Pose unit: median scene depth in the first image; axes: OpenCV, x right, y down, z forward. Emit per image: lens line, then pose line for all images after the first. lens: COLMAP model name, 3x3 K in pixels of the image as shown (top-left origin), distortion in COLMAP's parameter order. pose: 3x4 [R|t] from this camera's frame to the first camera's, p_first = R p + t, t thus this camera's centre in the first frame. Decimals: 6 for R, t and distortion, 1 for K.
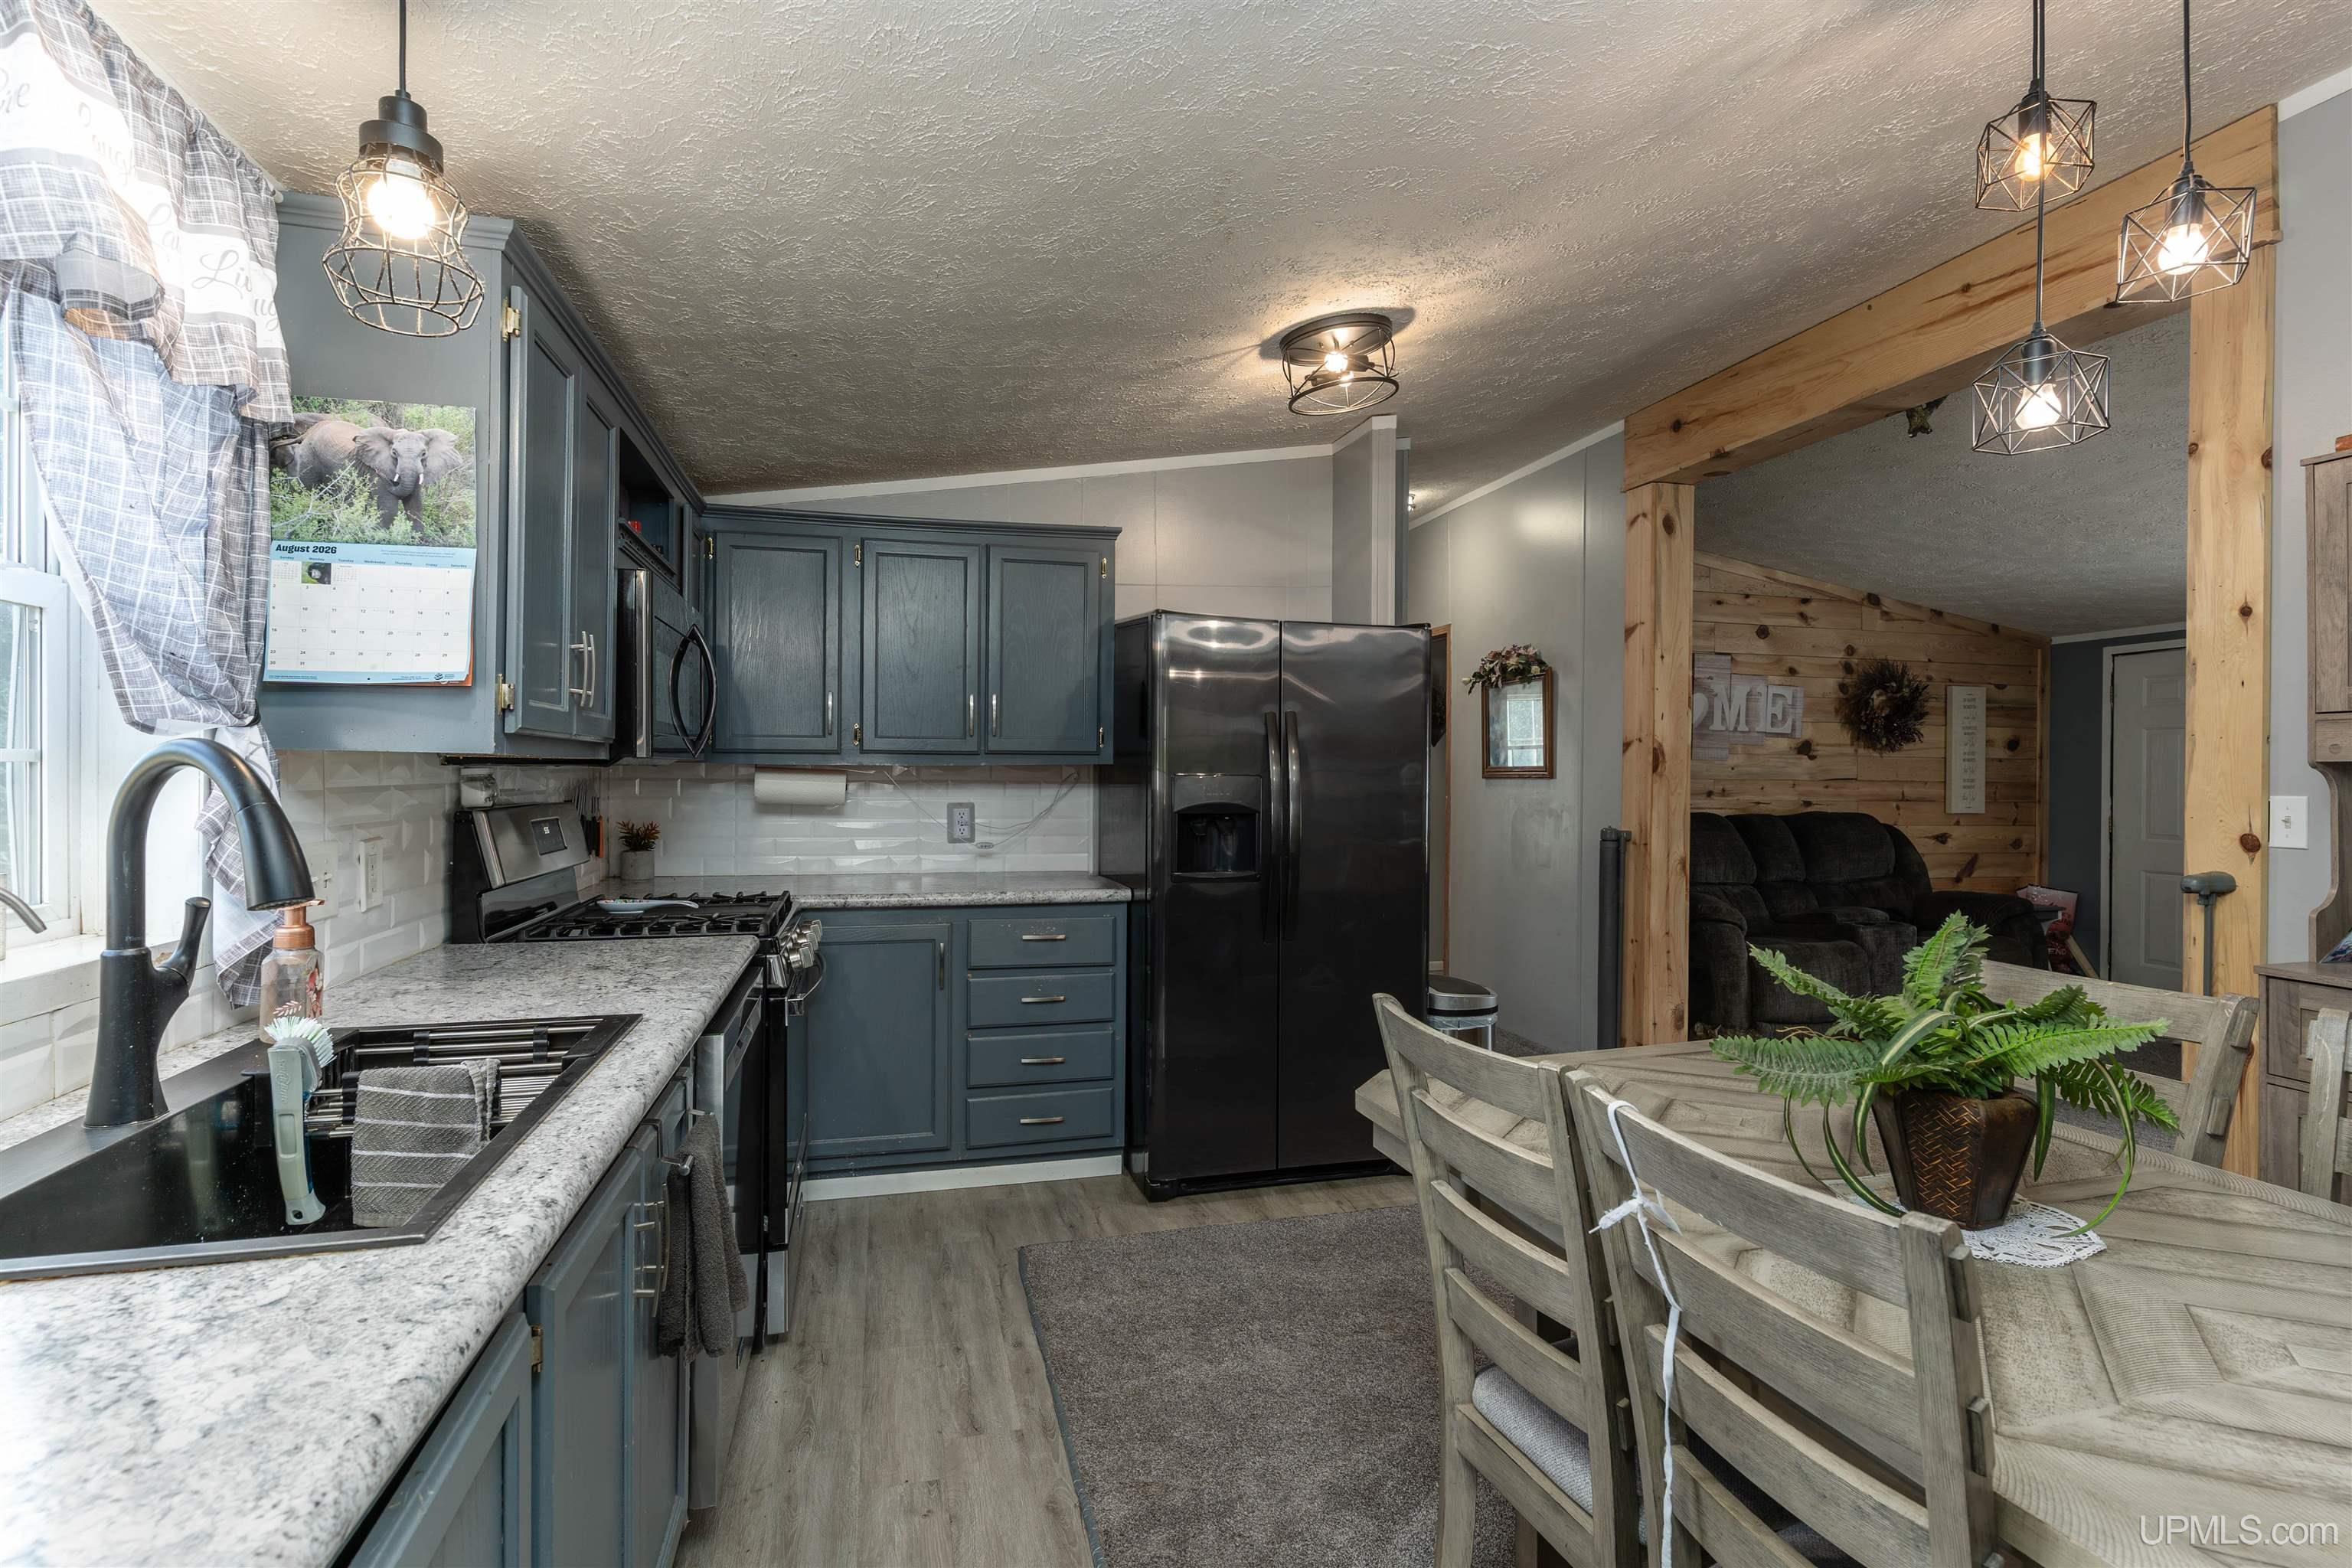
lens RADIAL K [[1125.7, 0, 1173.3], [0, 1125.7, 776.8], [0, 0, 1]] dist [0.003422, -0.000095]
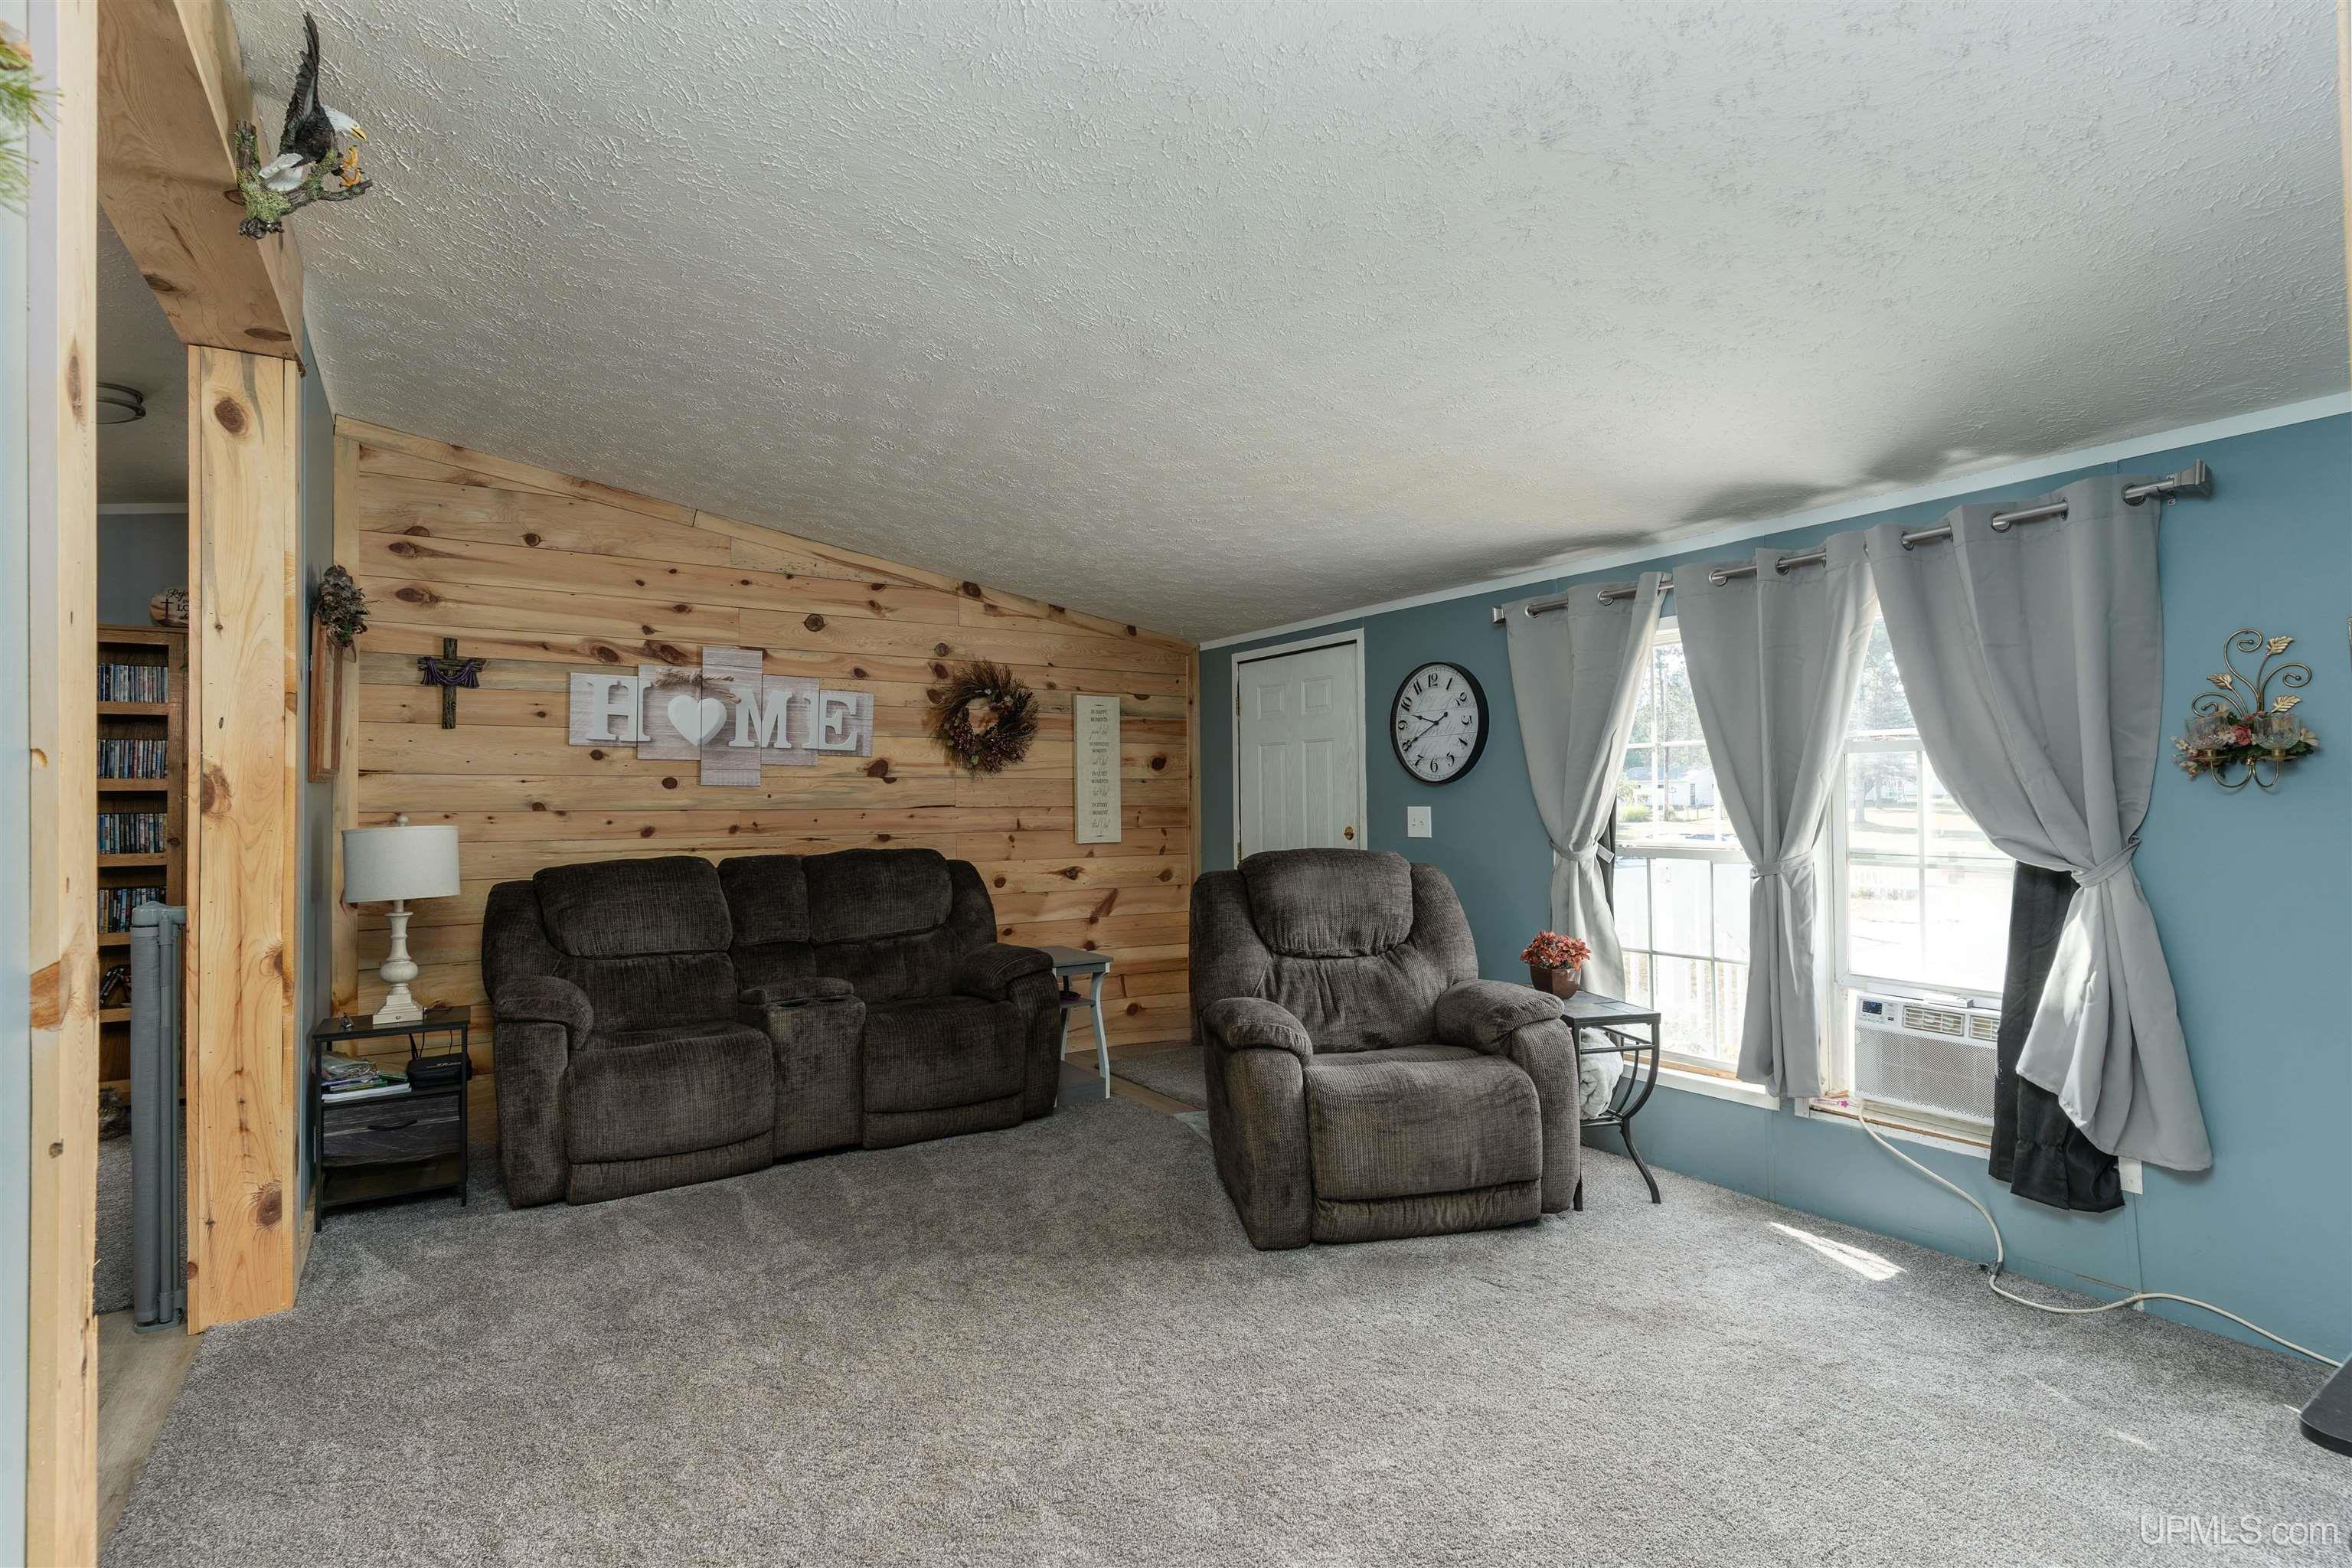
lens RADIAL K [[1125.7, 0, 1167.7], [0, 1125.7, 782.3], [0, 0, 1]] dist [0.003422, -0.000095]
pose [[0.951635, -0.011365, 0.307020, 0.503490], [0.015032, 0.999841, -0.009580, -0.005084], [-0.306862, 0.013732, 0.951655, 0.168366]]
